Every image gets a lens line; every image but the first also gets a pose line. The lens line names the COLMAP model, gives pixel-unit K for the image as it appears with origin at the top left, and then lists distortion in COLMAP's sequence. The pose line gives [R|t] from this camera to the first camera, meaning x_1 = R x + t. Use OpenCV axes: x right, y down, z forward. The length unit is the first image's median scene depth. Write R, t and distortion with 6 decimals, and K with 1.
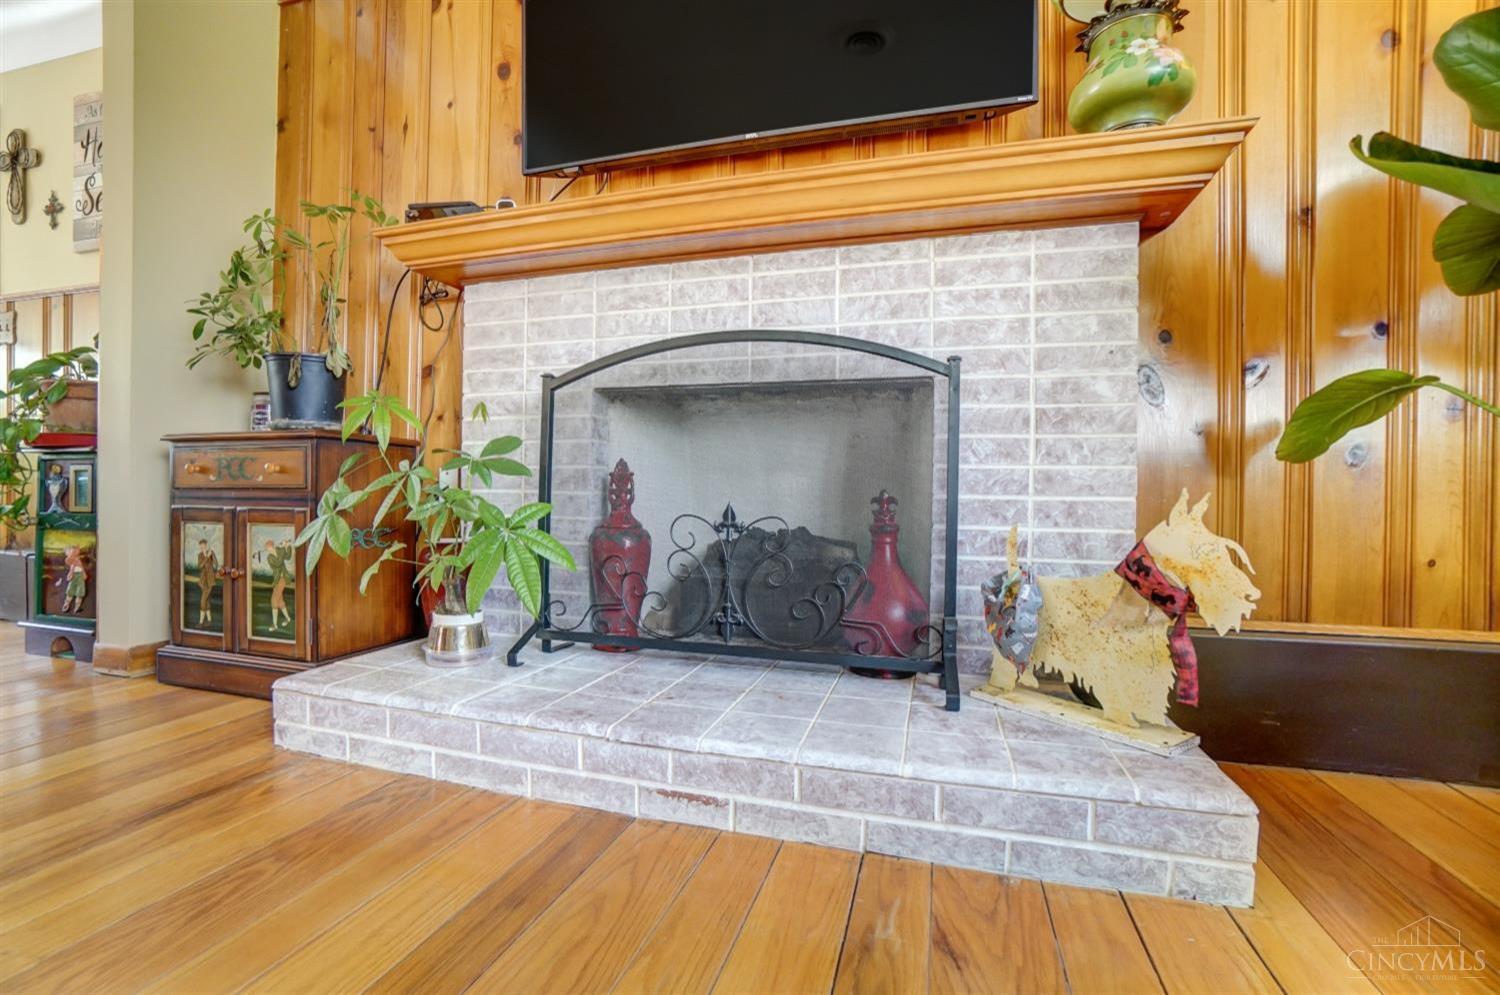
lens RADIAL K [[653.7, 0, 748.0], [0, 653.7, 493.6], [0, 0, 1]] dist [-0.004410, -0.000216]
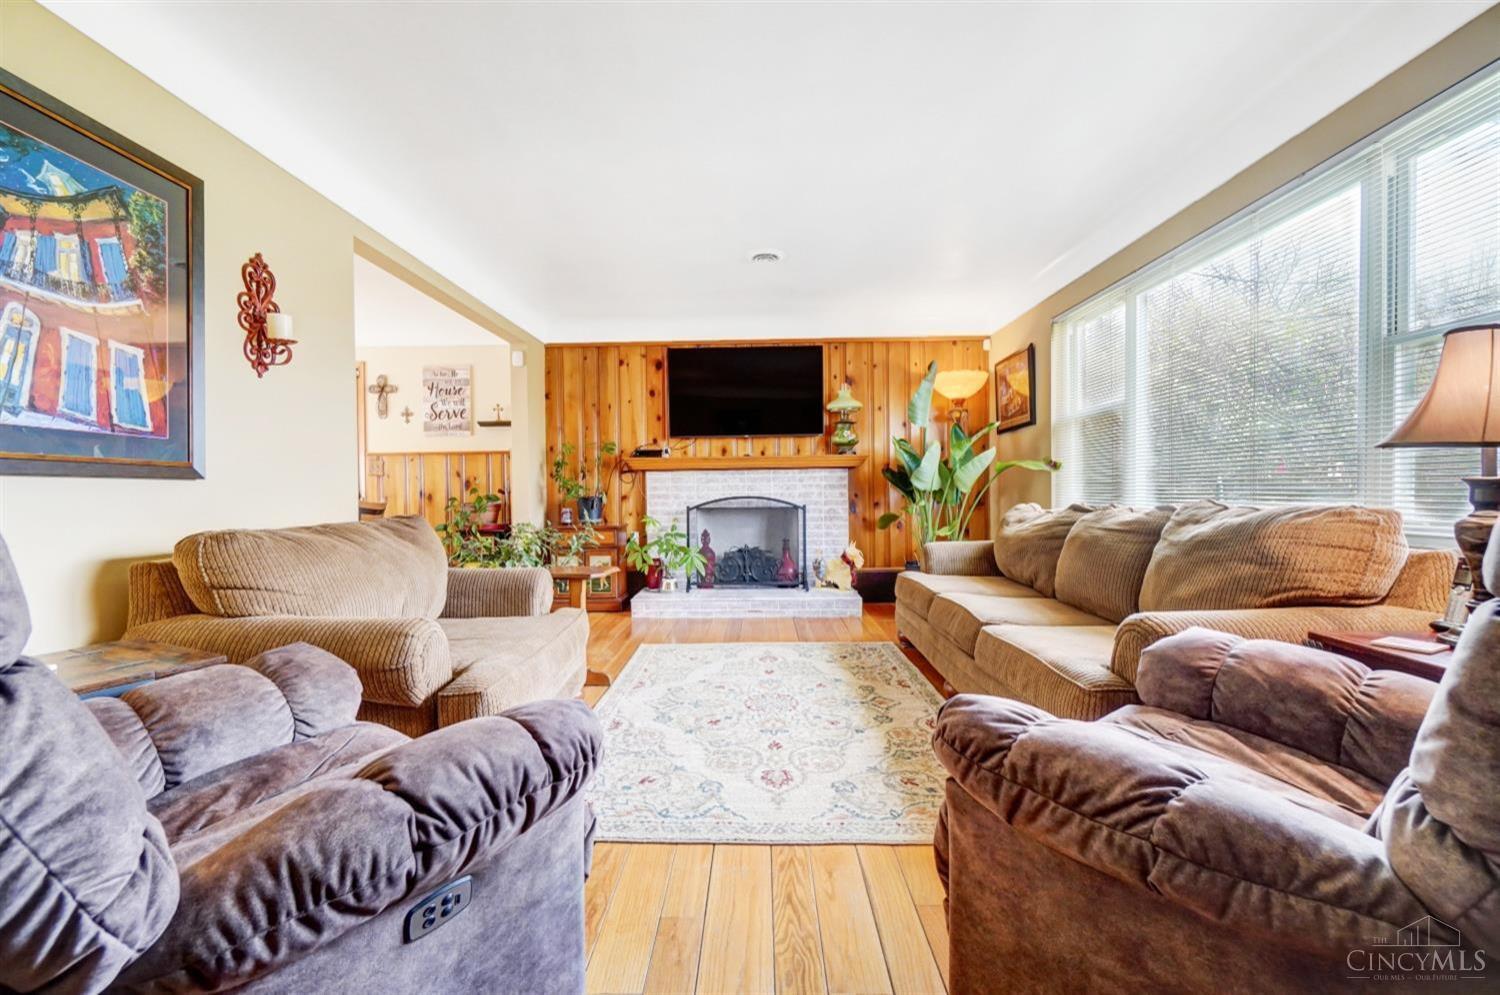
lens RADIAL K [[653.7, 0, 747.0], [0, 653.7, 495.6], [0, 0, 1]] dist [-0.004410, -0.000216]
pose [[0.958769, -0.024634, 0.283116, -1.080232], [0.020244, 0.999625, 0.018422, -0.327661], [-0.283463, -0.011931, 0.958909, -2.554789]]
